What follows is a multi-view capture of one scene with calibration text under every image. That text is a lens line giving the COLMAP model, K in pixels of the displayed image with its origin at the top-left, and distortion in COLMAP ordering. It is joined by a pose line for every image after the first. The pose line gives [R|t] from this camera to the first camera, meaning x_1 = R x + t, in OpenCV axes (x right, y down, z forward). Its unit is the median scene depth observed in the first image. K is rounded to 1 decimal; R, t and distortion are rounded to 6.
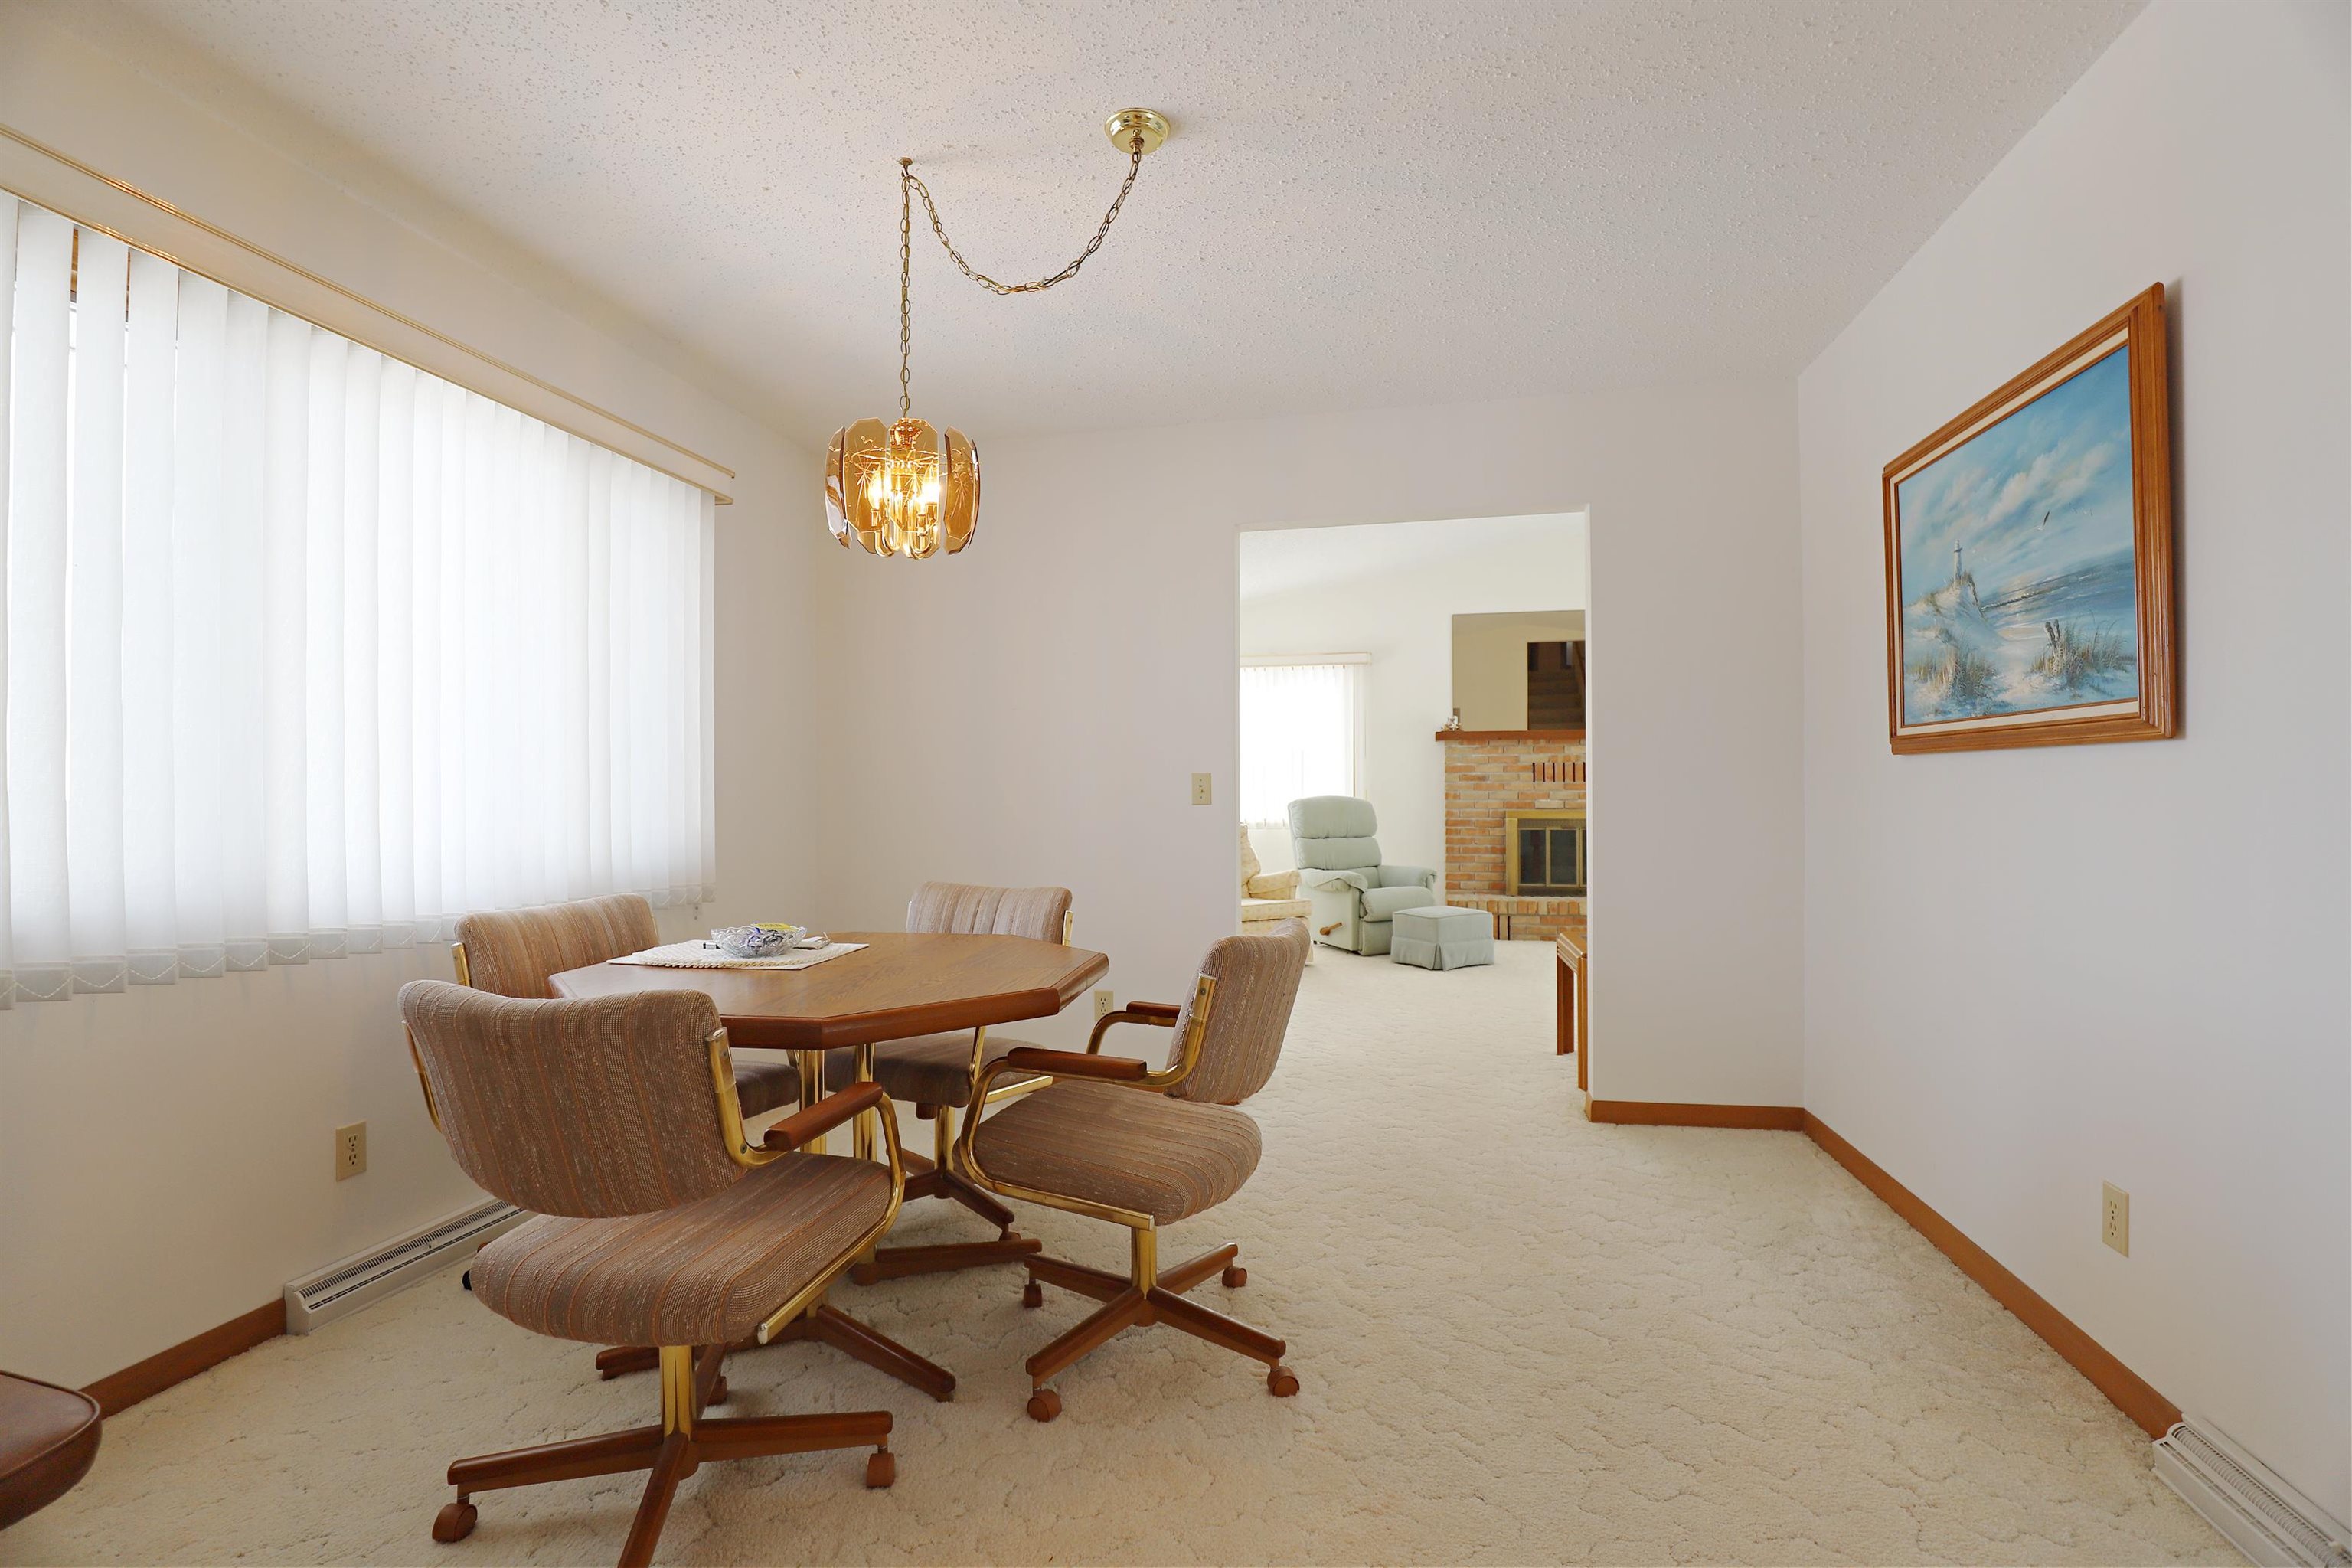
lens RADIAL K [[1110.6, 0, 1168.3], [0, 1110.6, 785.0], [0, 0, 1]] dist [-0.025427, 0.000130]
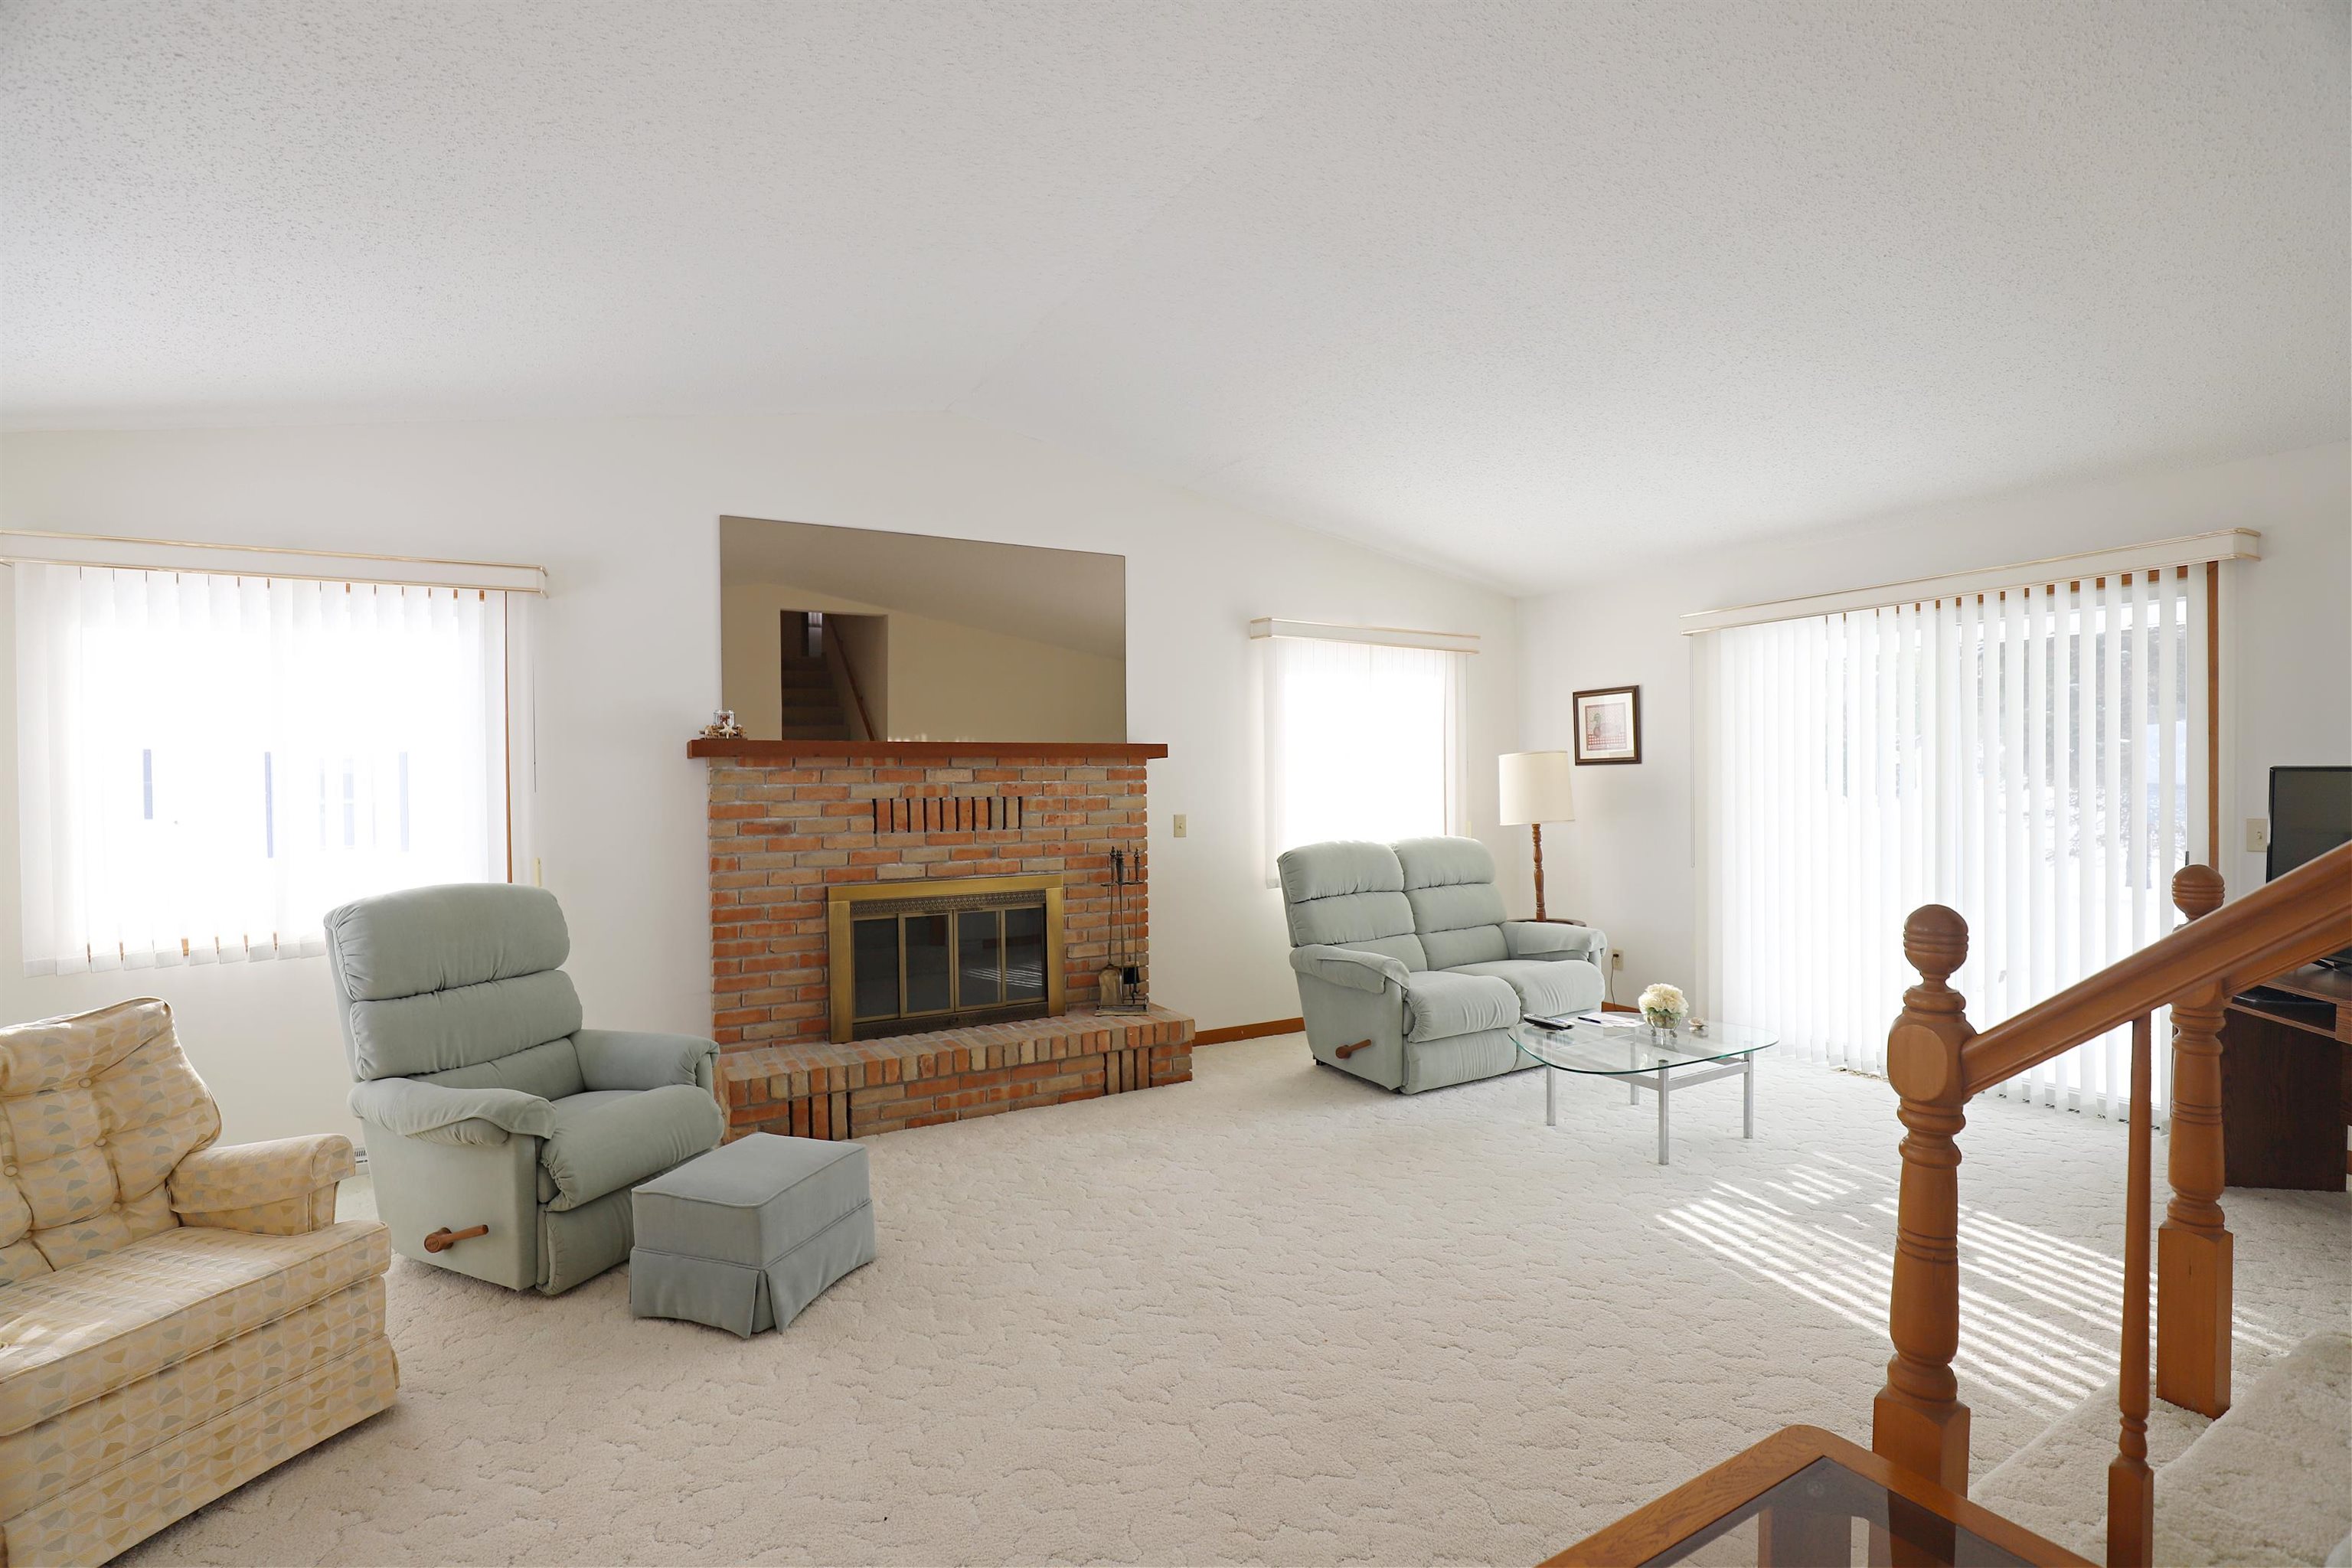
lens RADIAL K [[1086.9, 0, 1178.2], [0, 1086.9, 793.5], [0, 0, 1]] dist [-0.028435, 0.000380]
pose [[0.741469, -0.011173, 0.670894, 0.075068], [0.004413, 0.999921, 0.011776, -0.028750], [-0.670972, -0.005771, 0.741460, 0.489106]]
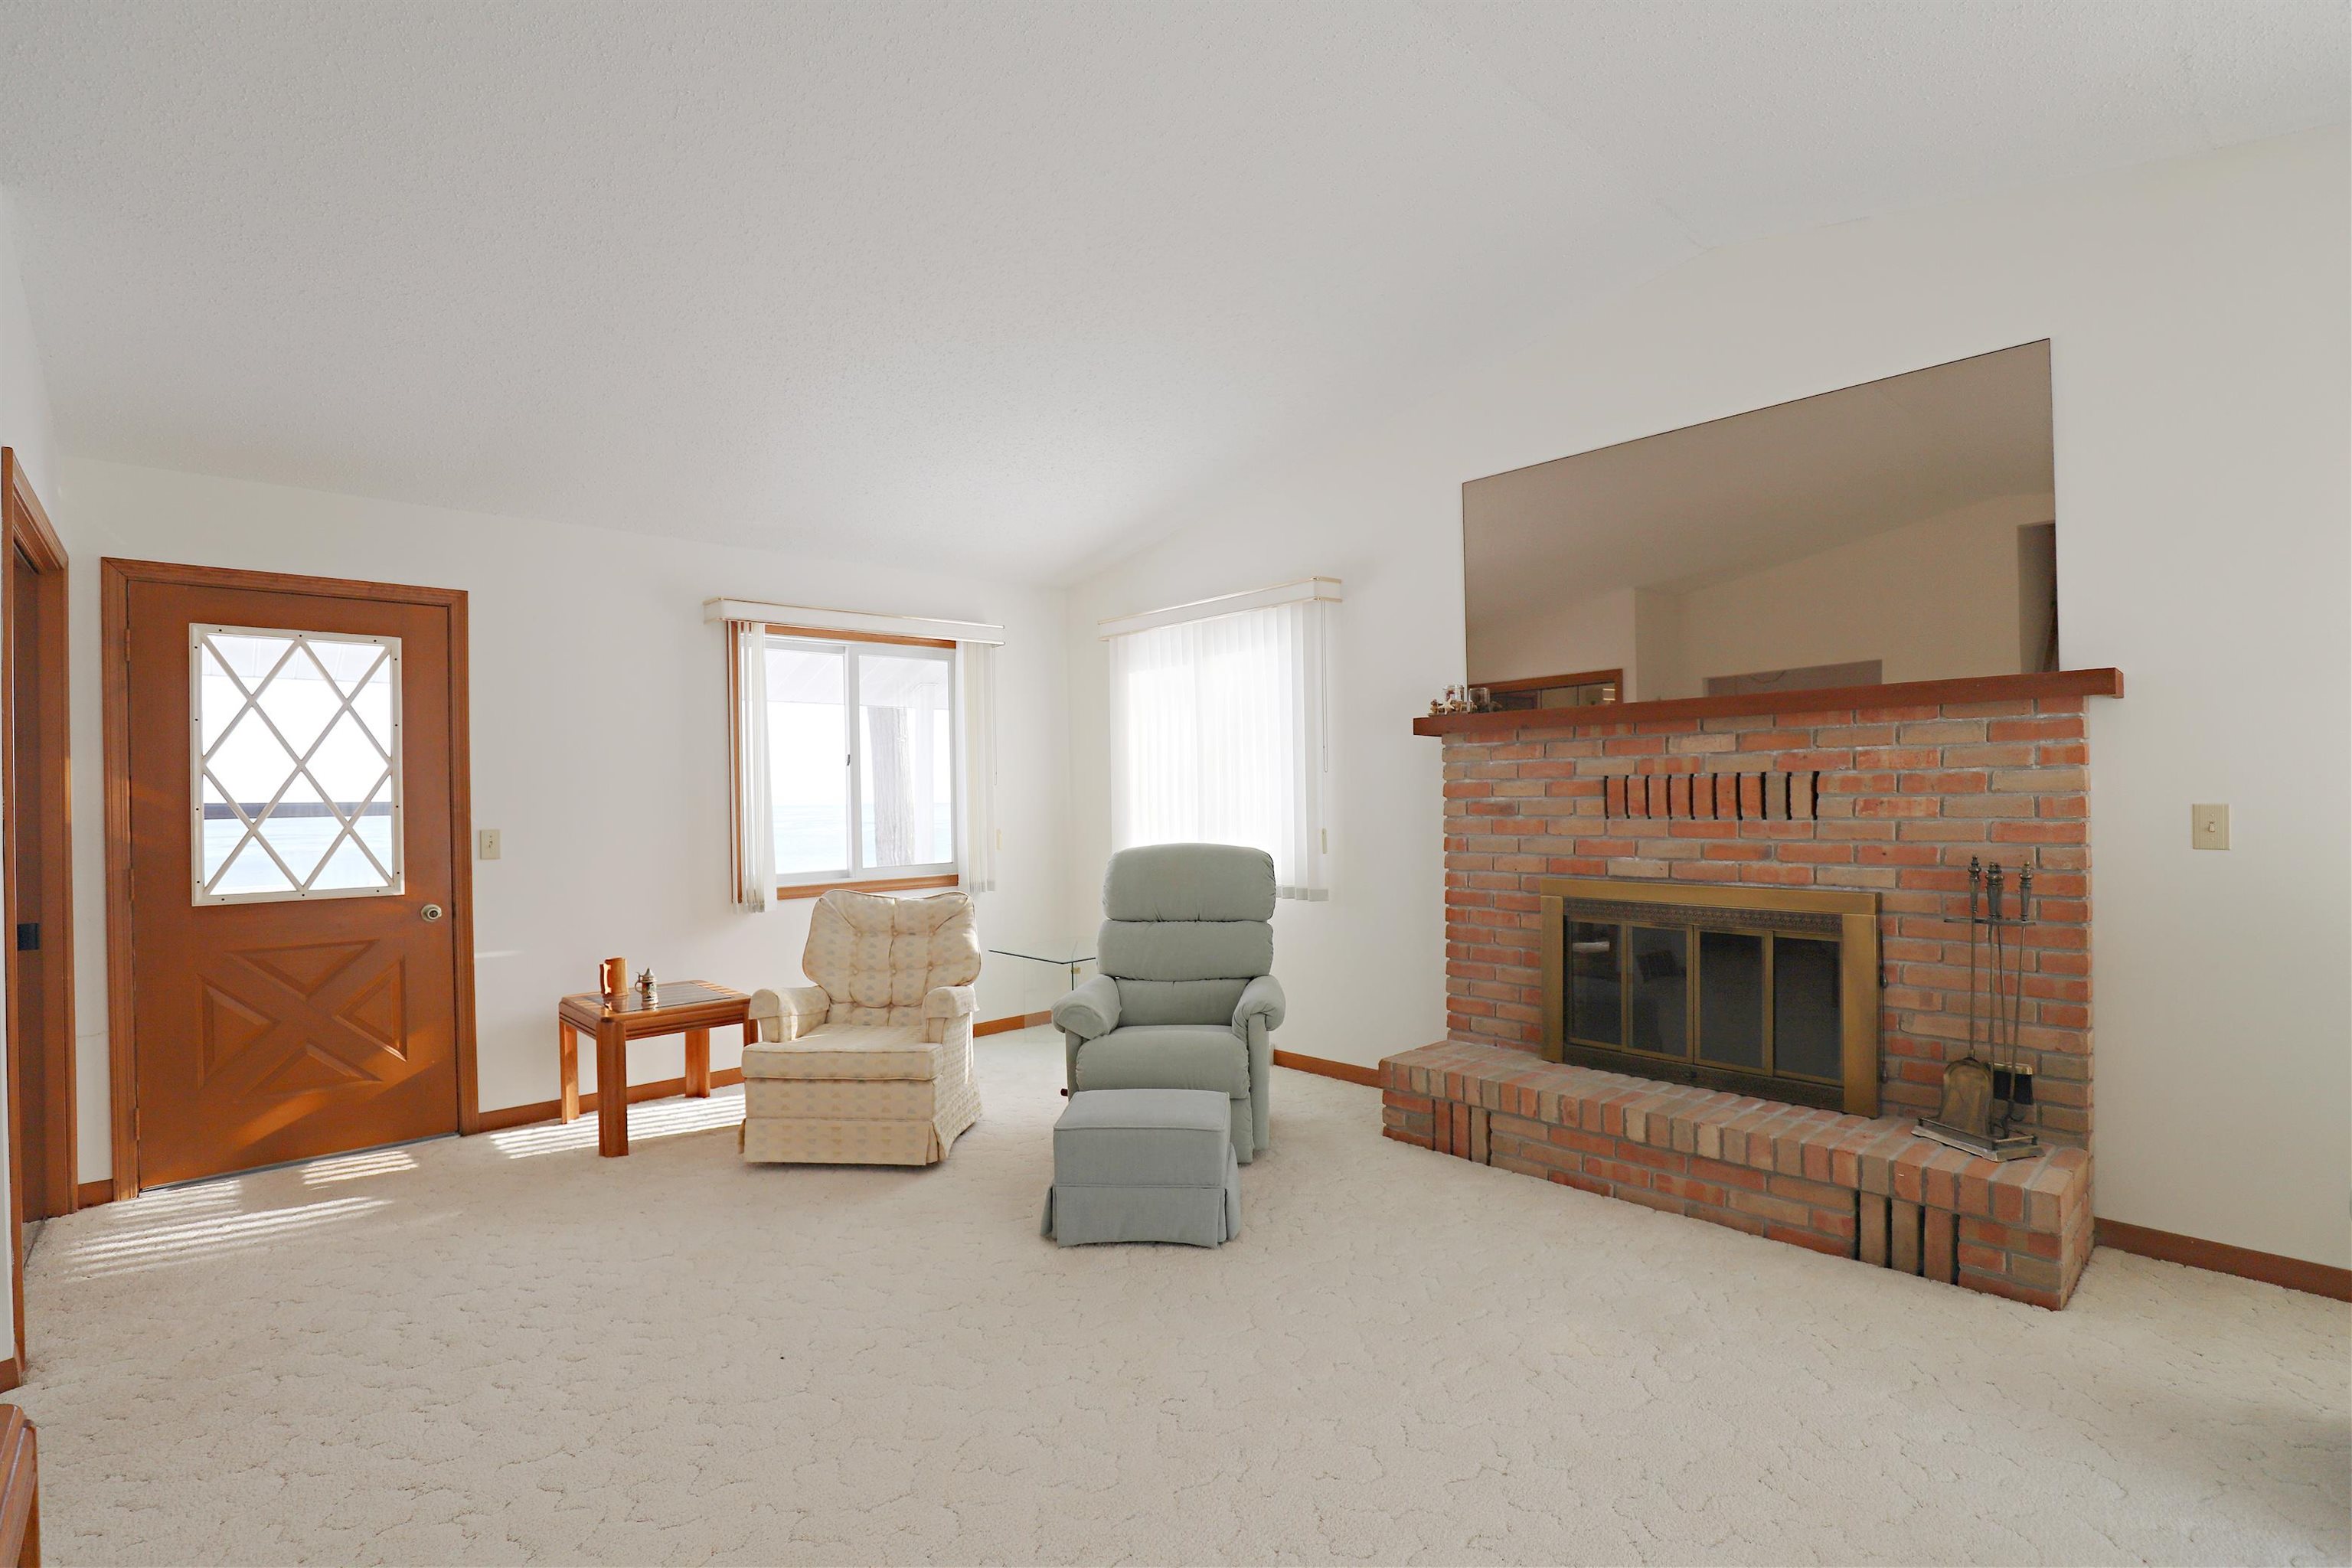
lens RADIAL K [[1086.9, 0, 1178.2], [0, 1086.9, 793.5], [0, 0, 1]] dist [-0.028435, 0.000380]
pose [[0.819252, -0.009200, -0.573360, 0.441550], [0.015704, 0.999856, 0.006396, -0.018624], [0.573219, -0.014244, 0.819278, 0.533381]]
